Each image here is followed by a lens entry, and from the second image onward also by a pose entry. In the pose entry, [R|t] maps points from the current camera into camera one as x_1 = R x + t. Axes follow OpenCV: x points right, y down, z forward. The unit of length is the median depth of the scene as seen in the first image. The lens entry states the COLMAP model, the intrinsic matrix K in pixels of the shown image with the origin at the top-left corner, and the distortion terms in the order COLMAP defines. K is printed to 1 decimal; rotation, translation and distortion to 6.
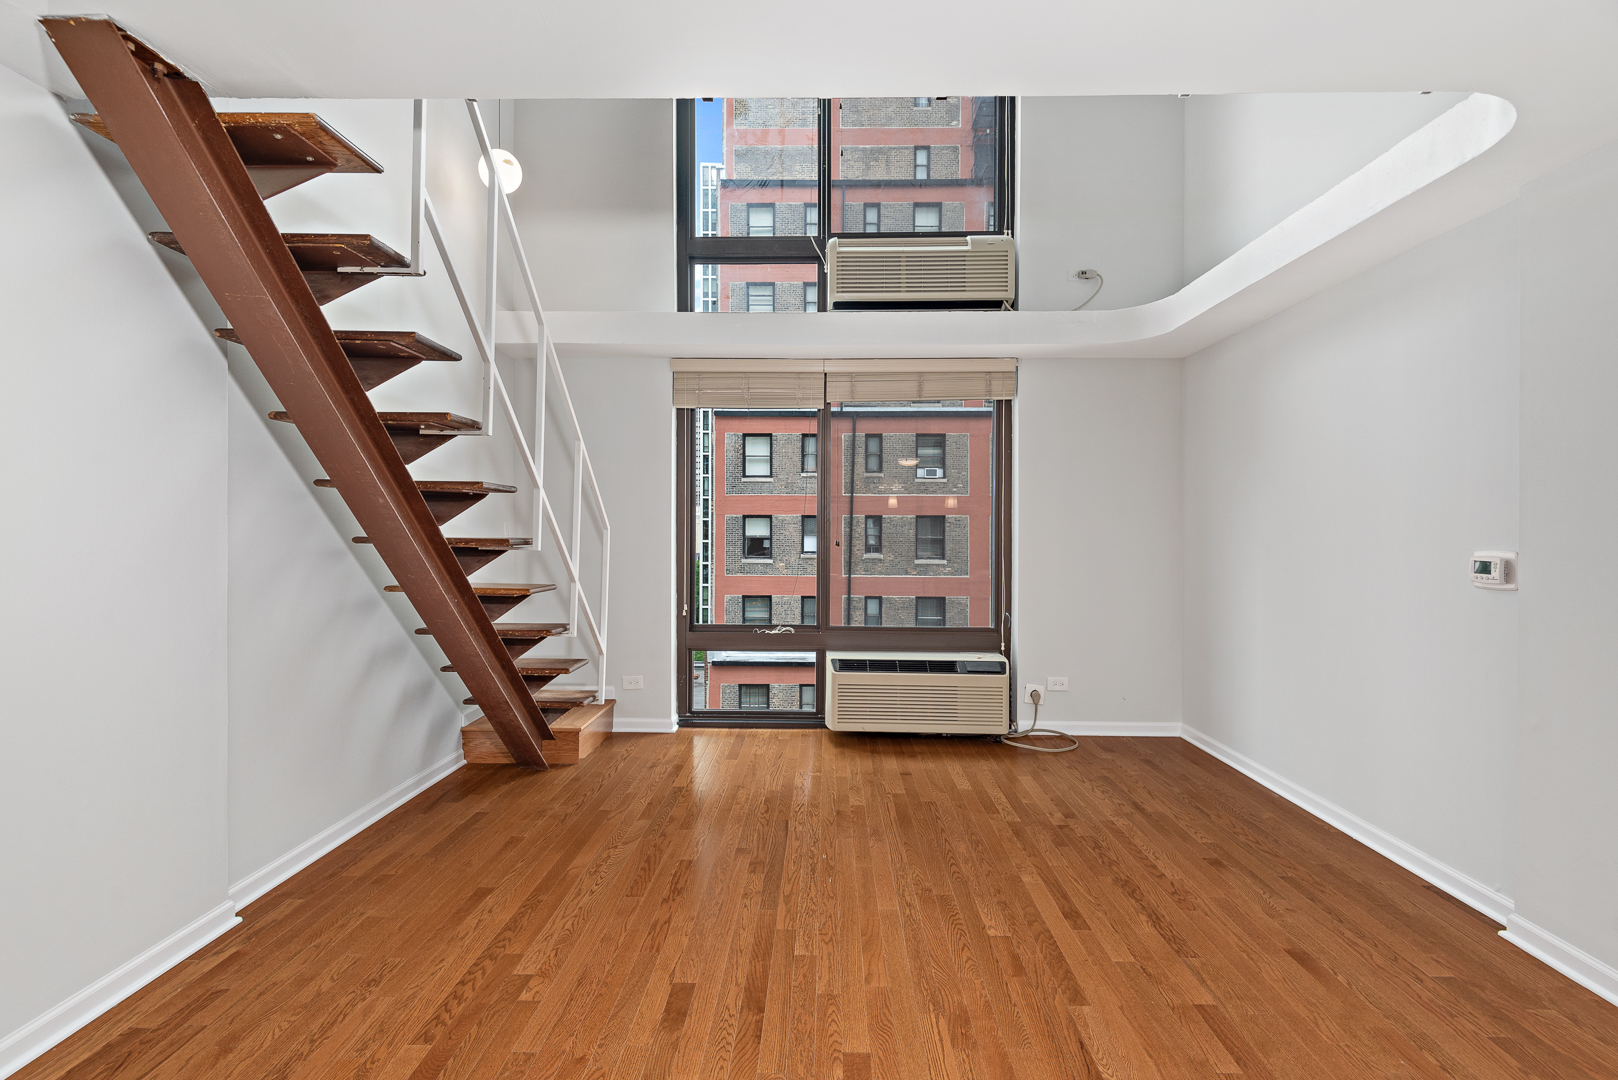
lens RADIAL K [[737.4, 0, 807.8], [0, 737.4, 529.7], [0, 0, 1]] dist [0.038918, -0.025218]
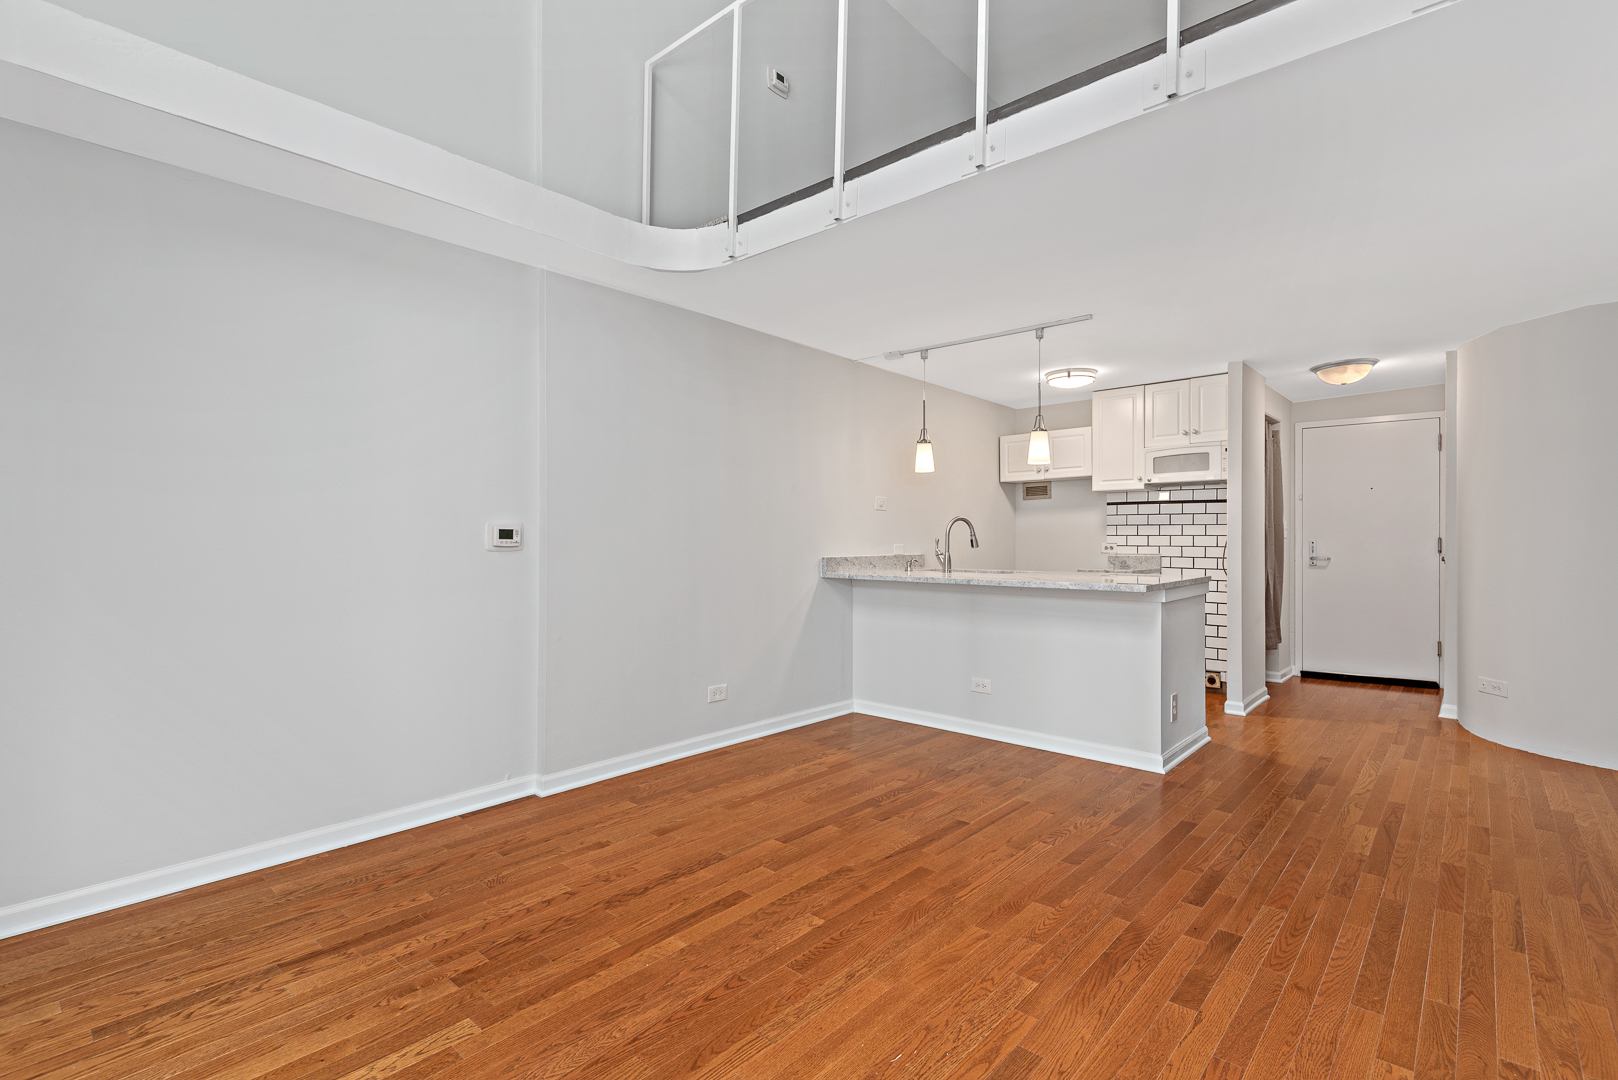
lens RADIAL K [[749.5, 0, 812.8], [0, 749.5, 530.9], [0, 0, 1]] dist [0.040251, -0.027217]
pose [[-0.766941, 0.001643, 0.641715, -0.254839], [-0.003946, 0.999966, -0.007277, 0.039449], [-0.641705, -0.008113, -0.766909, 1.236540]]
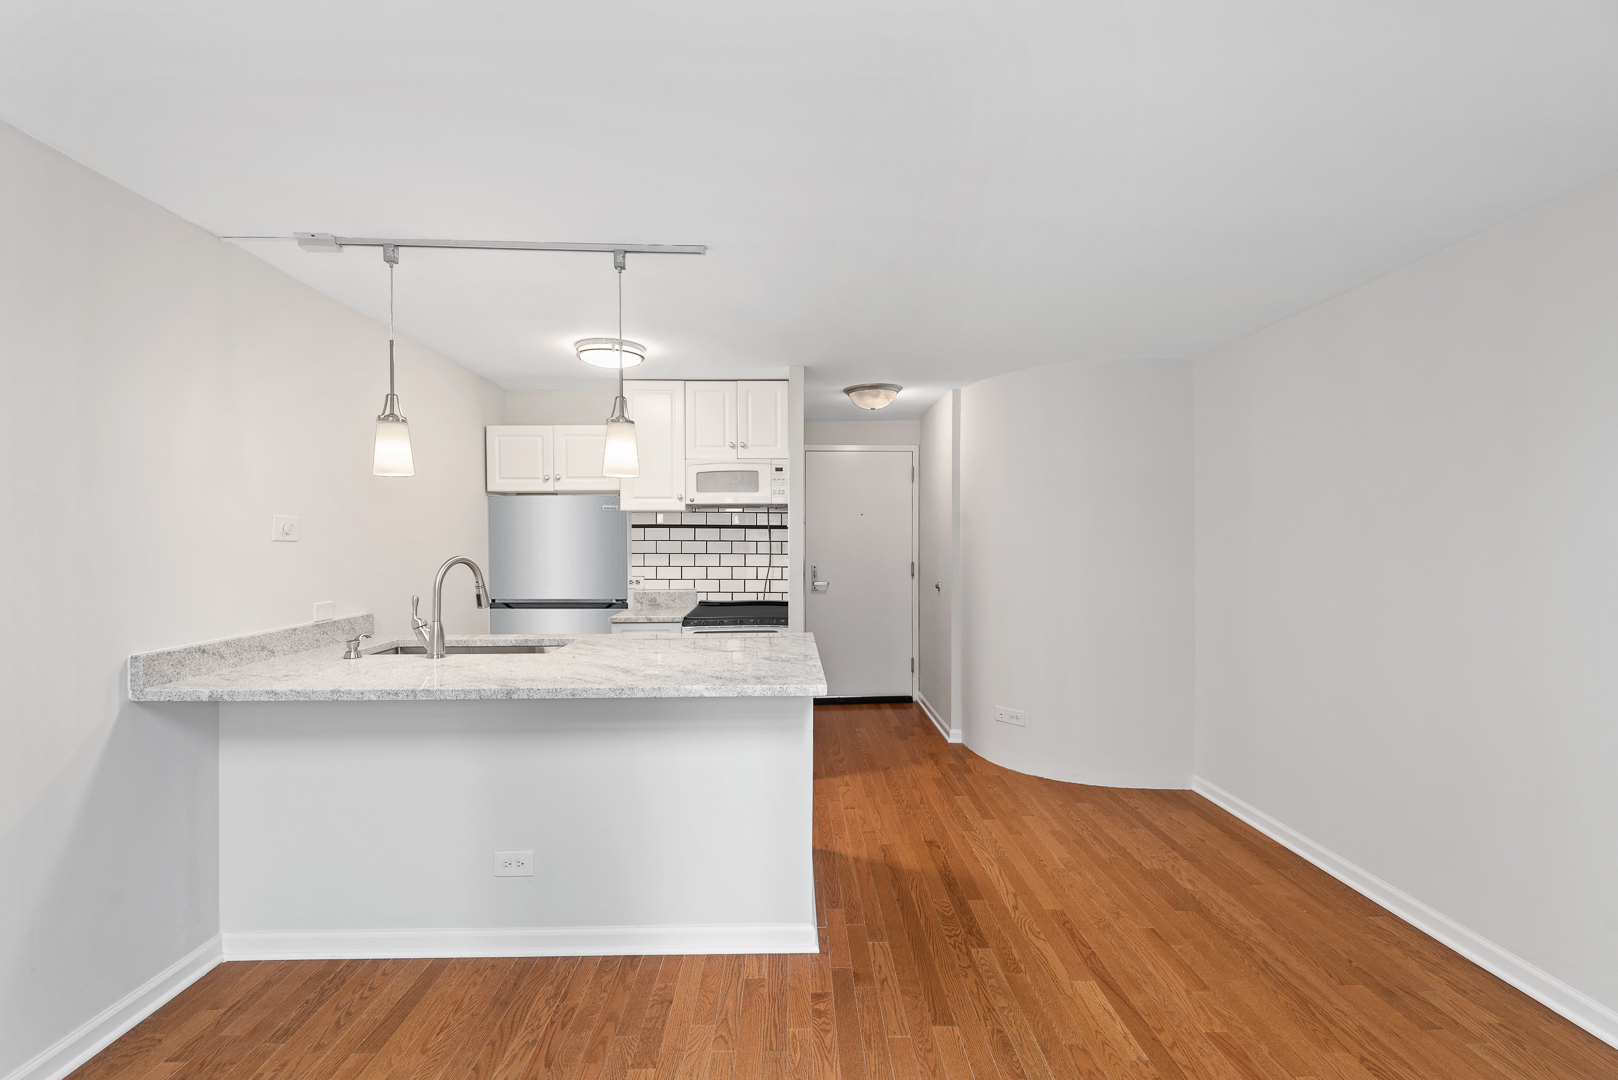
lens RADIAL K [[733.3, 0, 809.0], [0, 733.3, 540.0], [0, 0, 1]] dist [0.047746, -0.036693]
pose [[-0.999028, -0.004920, -0.043814, 0.108957], [-0.004970, 0.999987, 0.001040, -0.021525], [0.043808, 0.001257, -0.999039, 0.776637]]
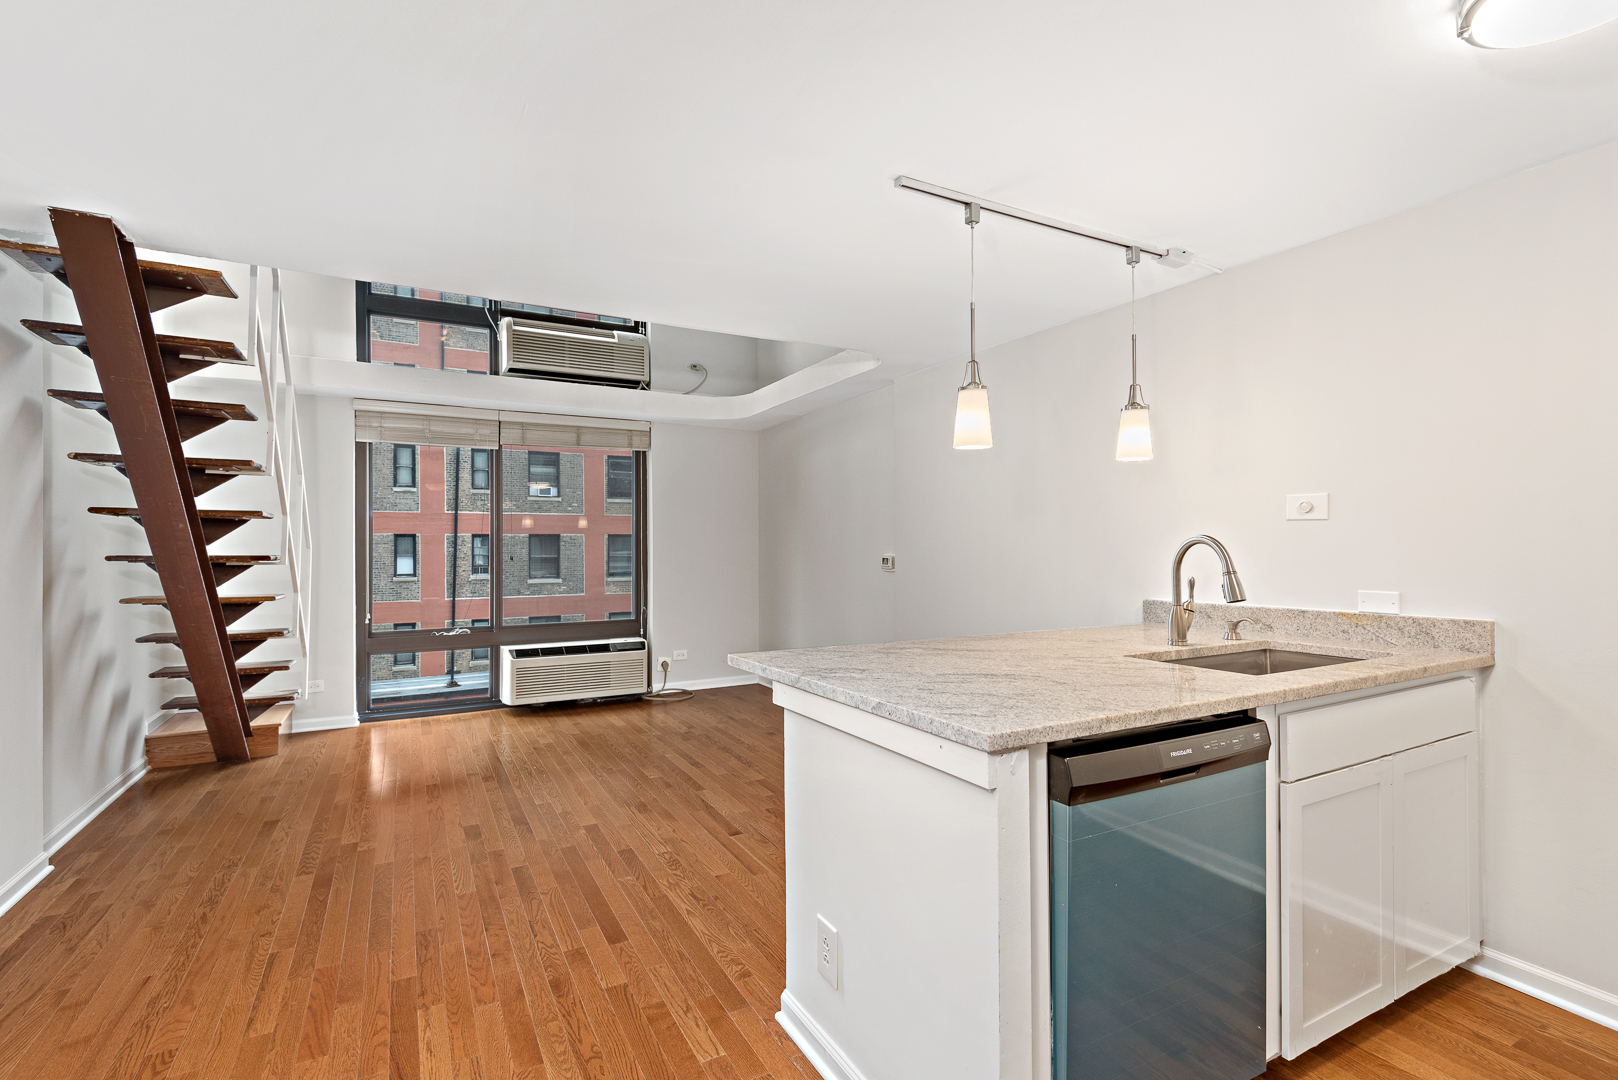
lens RADIAL K [[756.9, 0, 809.0], [0, 756.9, 540.0], [0, 0, 1]] dist [0.039618, -0.027891]
pose [[0.870746, -0.004661, 0.491711, -0.214497], [0.010154, 0.999912, -0.008502, 0.006072], [-0.491629, 0.012396, 0.870717, -0.514551]]
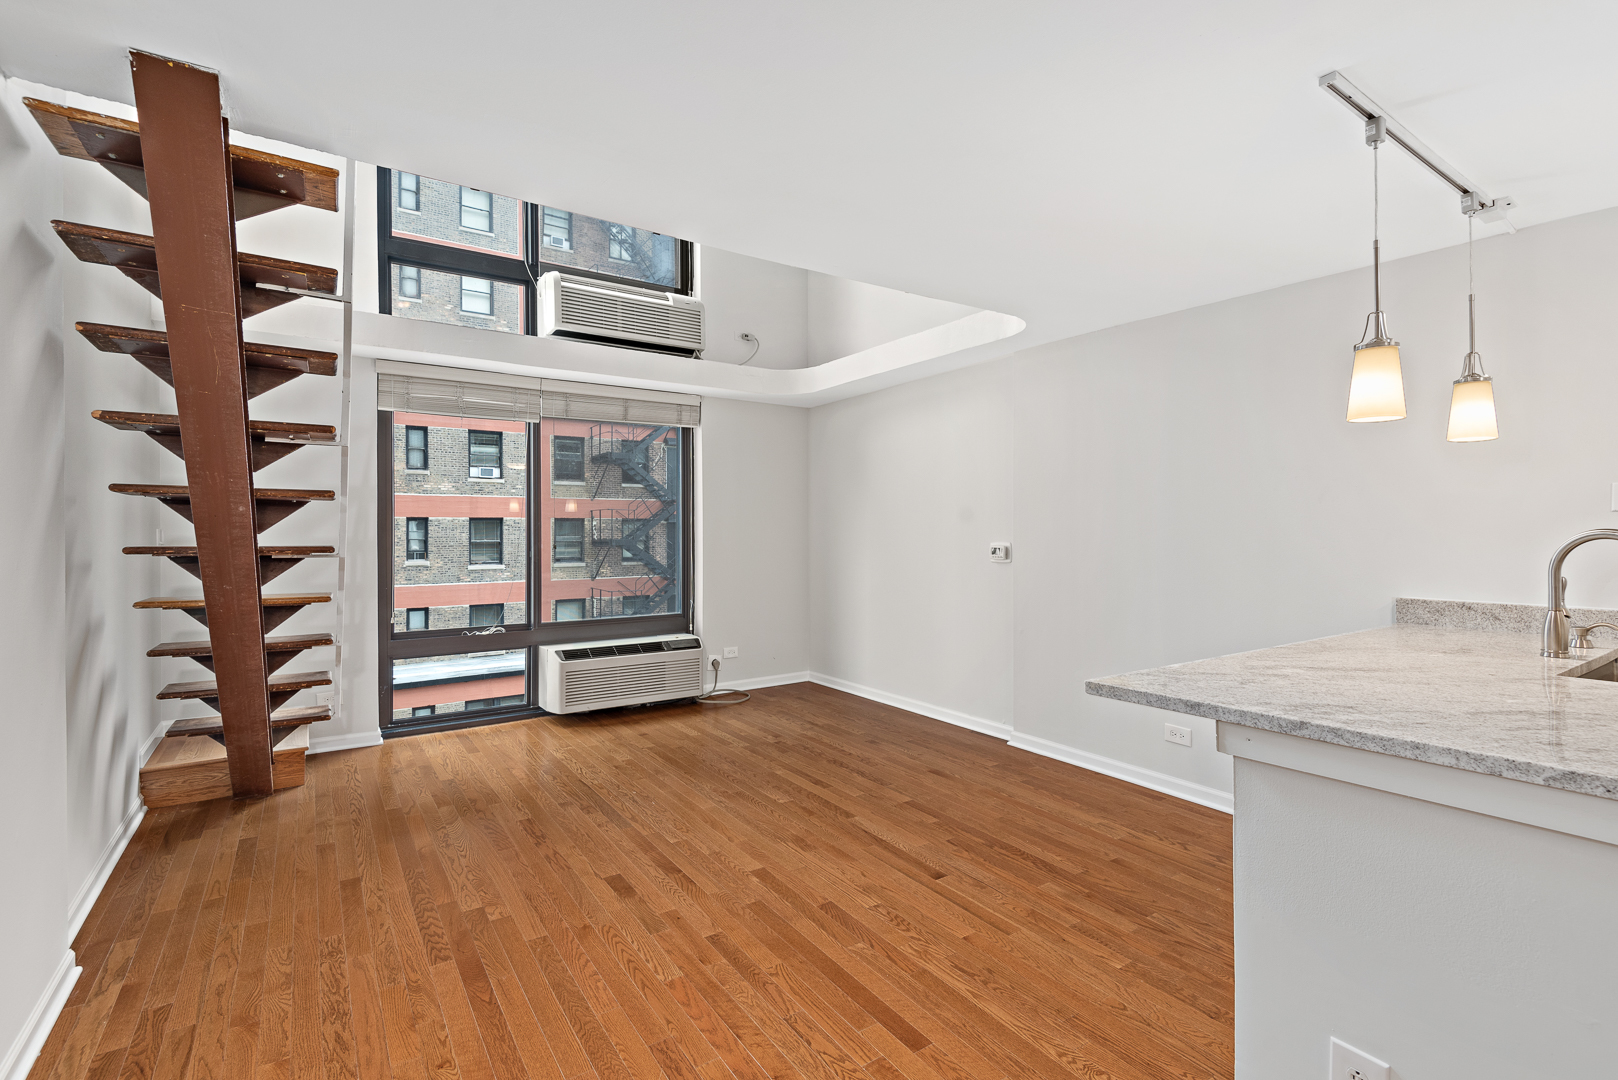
lens RADIAL K [[749.5, 0, 812.8], [0, 749.5, 530.9], [0, 0, 1]] dist [0.040251, -0.027217]
pose [[0.815514, -0.006563, 0.578701, -0.409635], [0.007262, 0.999973, 0.001106, -0.003987], [-0.578692, 0.003301, 0.815539, -0.196014]]
